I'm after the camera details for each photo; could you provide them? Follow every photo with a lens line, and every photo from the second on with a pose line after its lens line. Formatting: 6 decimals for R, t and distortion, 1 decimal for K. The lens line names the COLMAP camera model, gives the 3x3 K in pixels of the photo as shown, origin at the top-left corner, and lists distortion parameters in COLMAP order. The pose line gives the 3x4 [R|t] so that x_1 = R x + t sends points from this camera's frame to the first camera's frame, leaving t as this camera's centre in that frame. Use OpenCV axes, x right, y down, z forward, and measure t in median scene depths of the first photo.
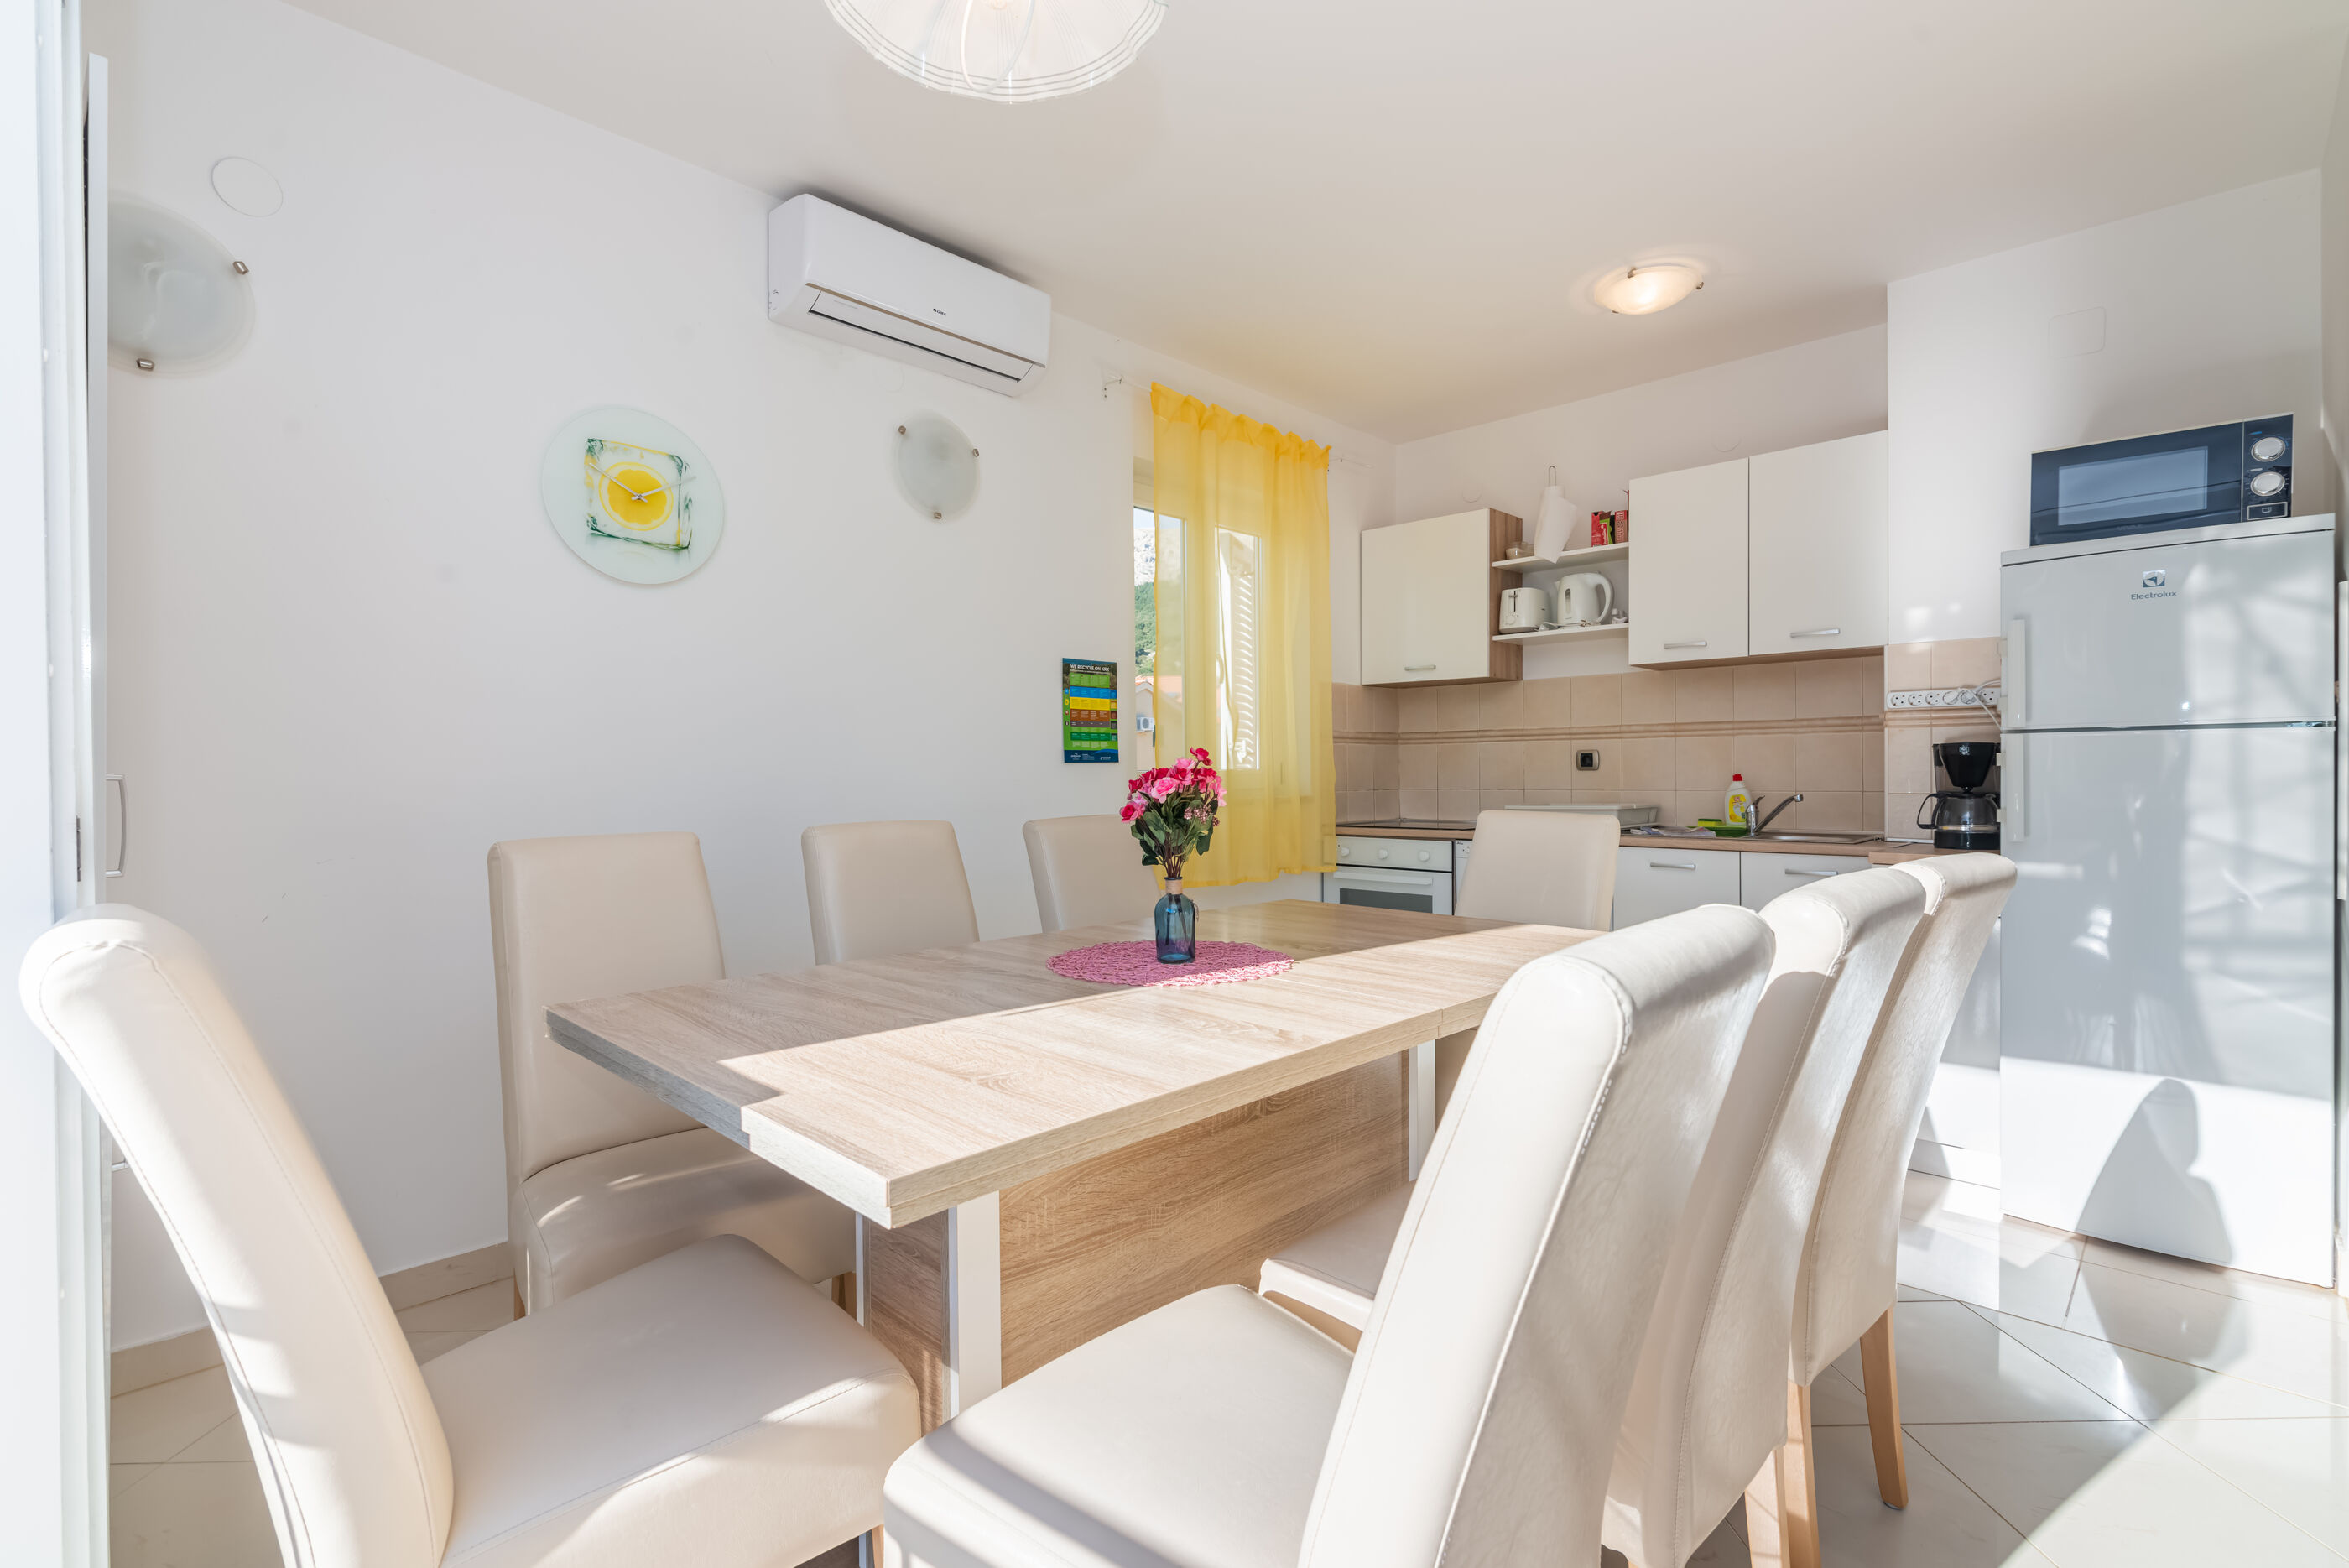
lens RADIAL K [[1067.0, 0, 1169.6], [0, 1067.0, 776.4], [0, 0, 1]] dist [-0.011536, -0.000569]
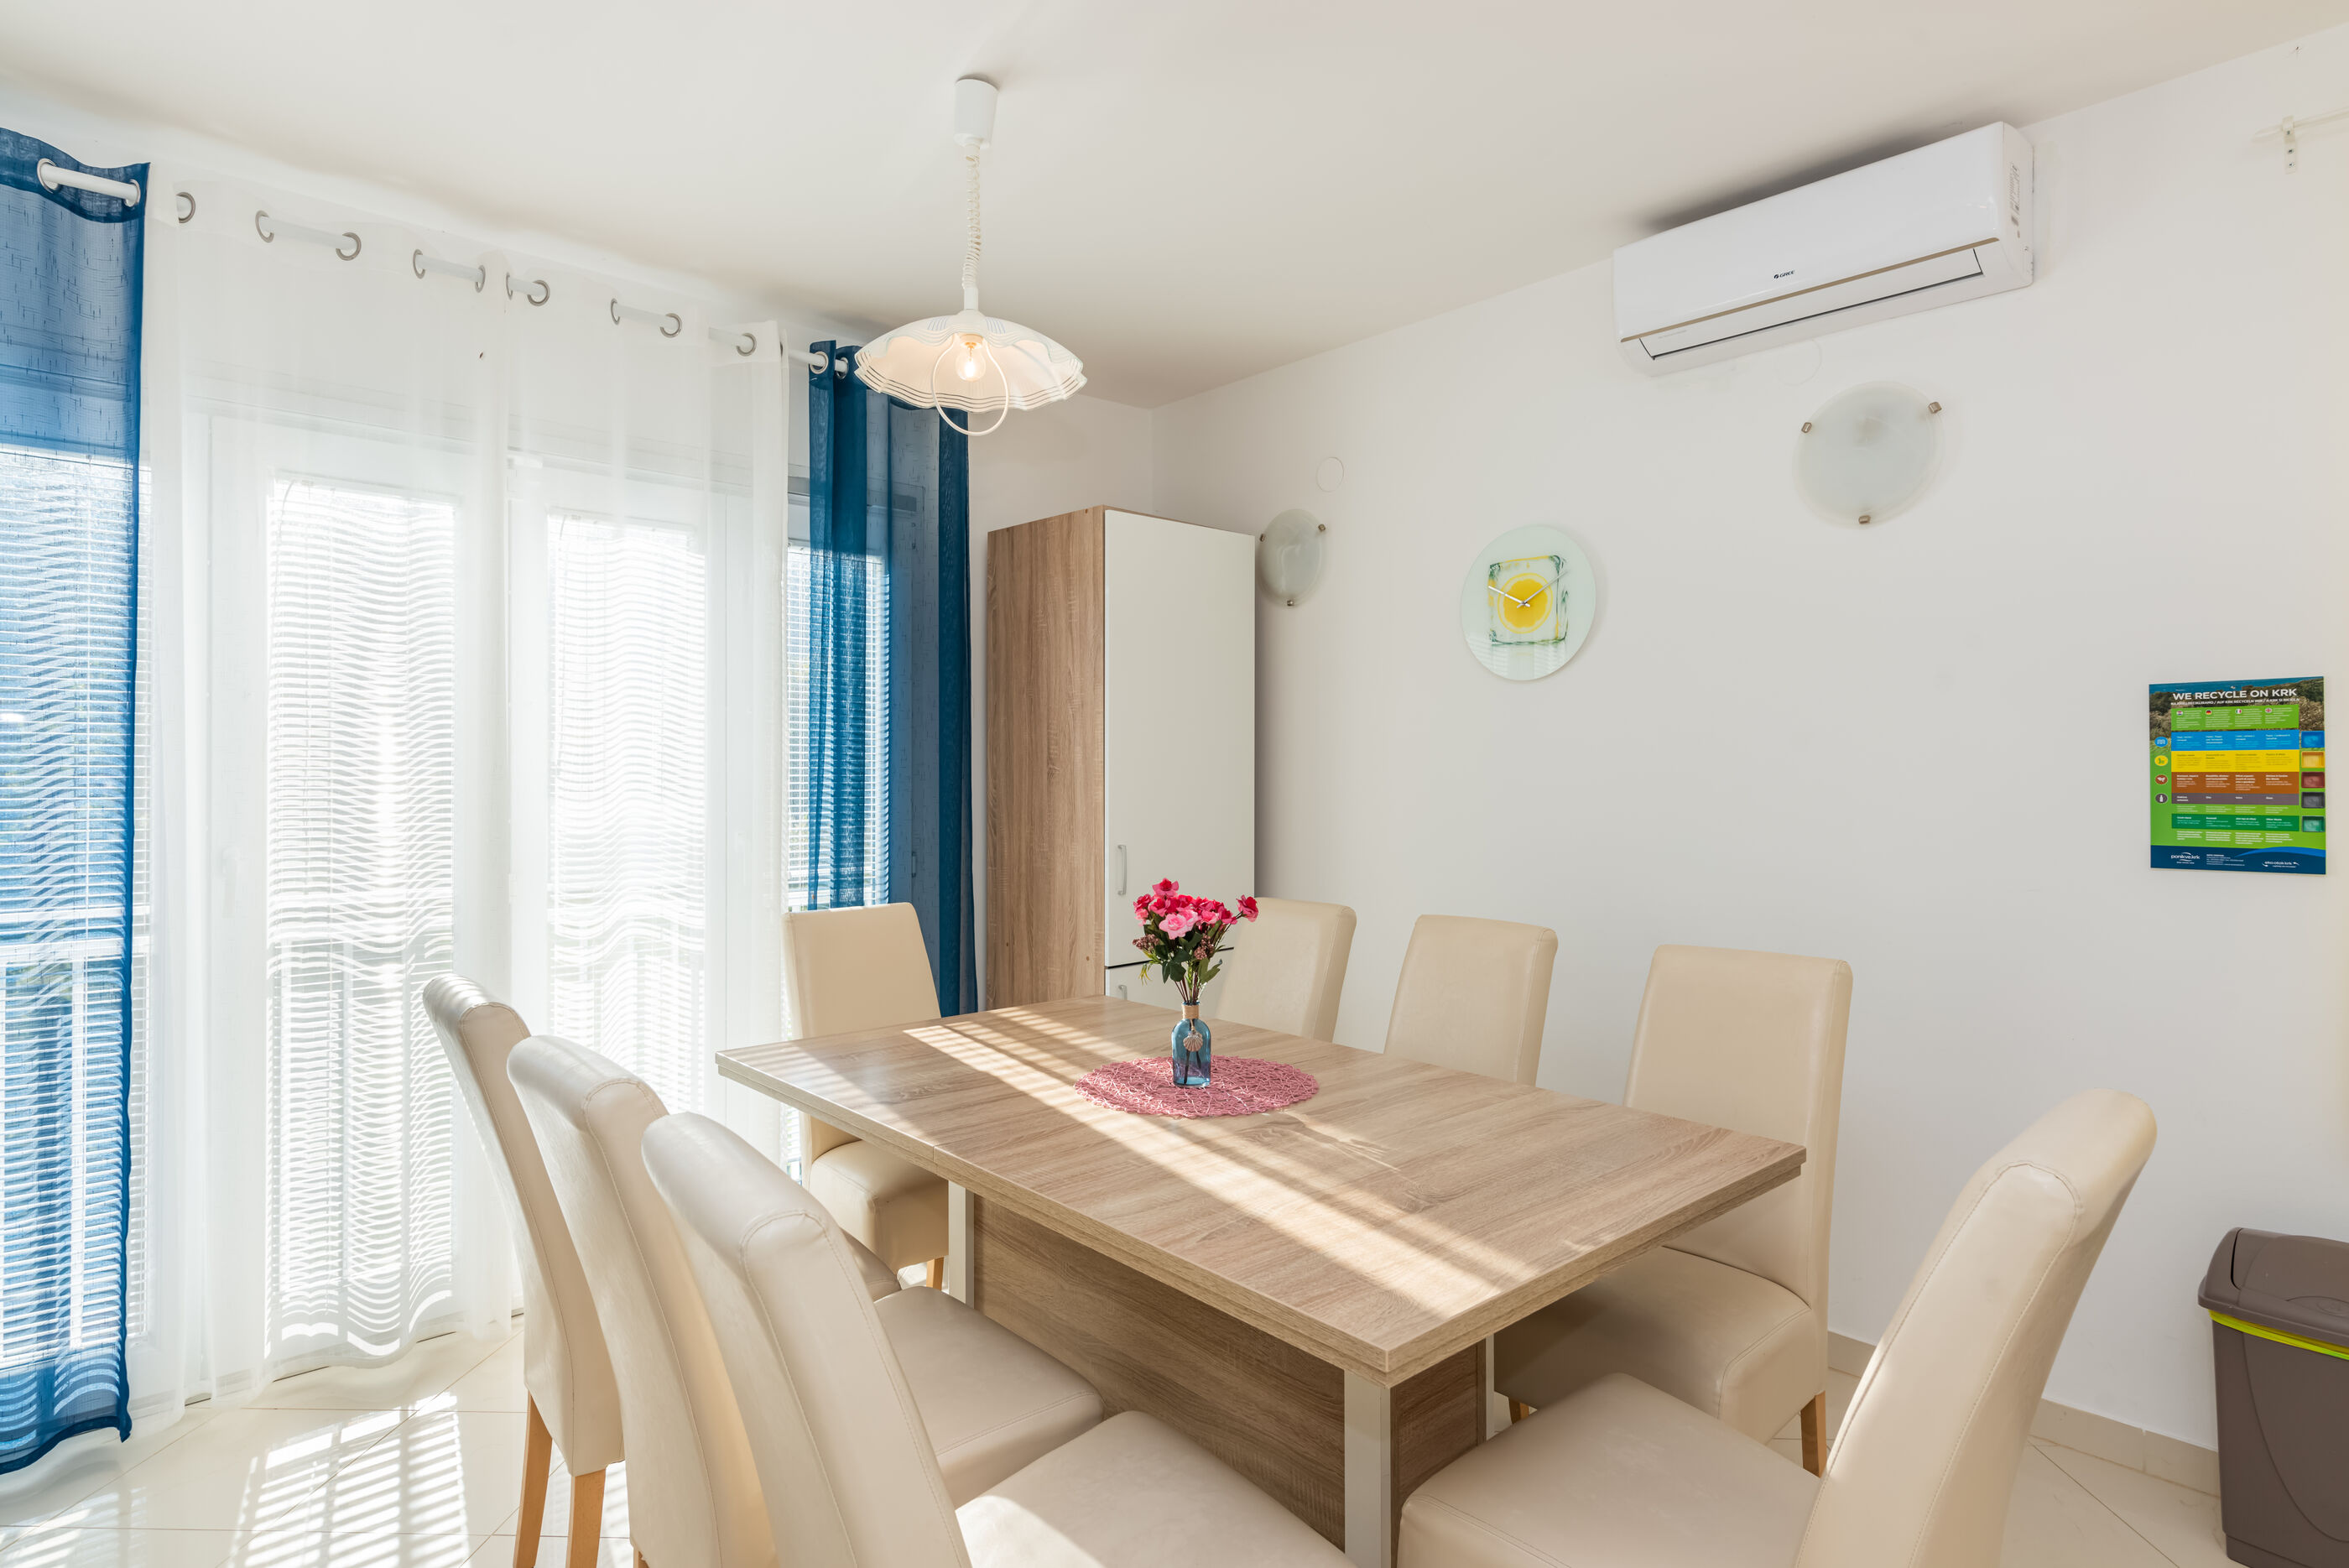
lens RADIAL K [[1223.9, 0, 1224.7], [0, 1223.9, 777.5], [0, 0, 1]] dist [0.000870, 0.000429]
pose [[-0.047792, 0.012588, -0.998778, 0.540504], [-0.004553, 0.999907, 0.012820, -0.062445], [0.998847, 0.005161, -0.047730, 0.496933]]
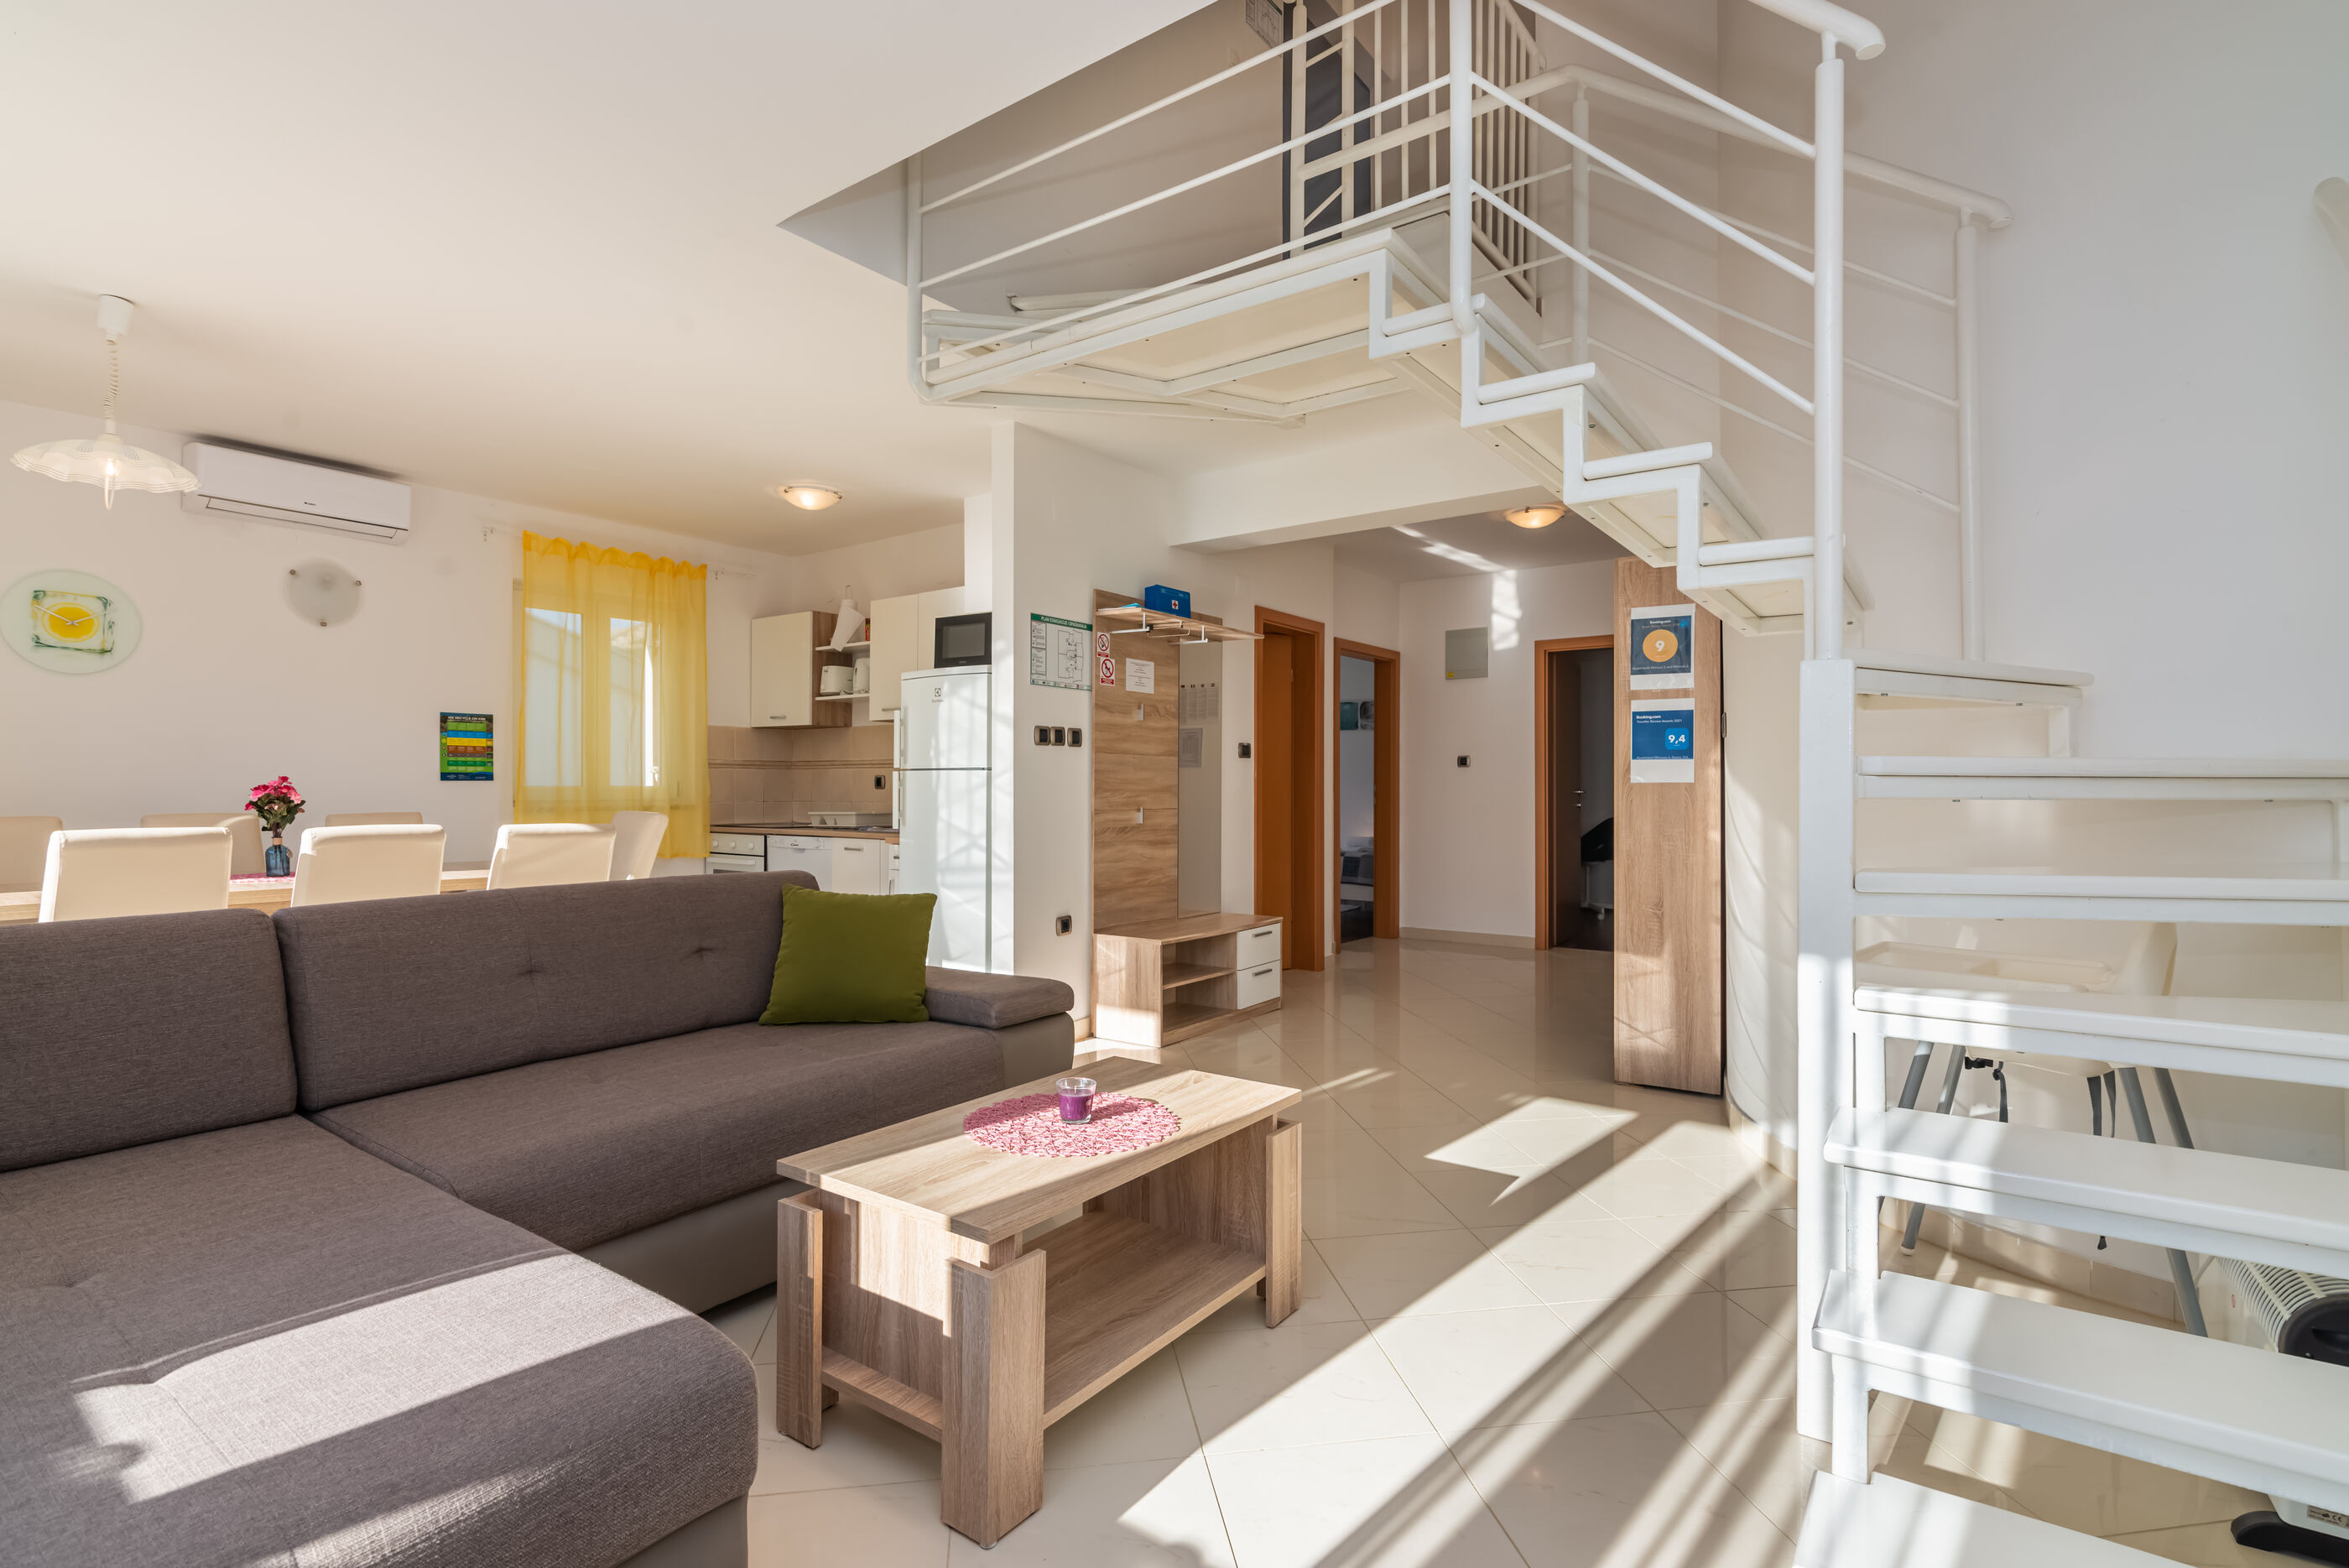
lens RADIAL K [[1067.0, 0, 1169.6], [0, 1067.0, 776.4], [0, 0, 1]] dist [-0.011536, -0.000569]
pose [[0.988813, 0.011329, 0.148729, 0.660741], [-0.009197, 0.999845, -0.015020, -0.005047], [-0.148876, 0.013484, 0.988764, -0.617310]]
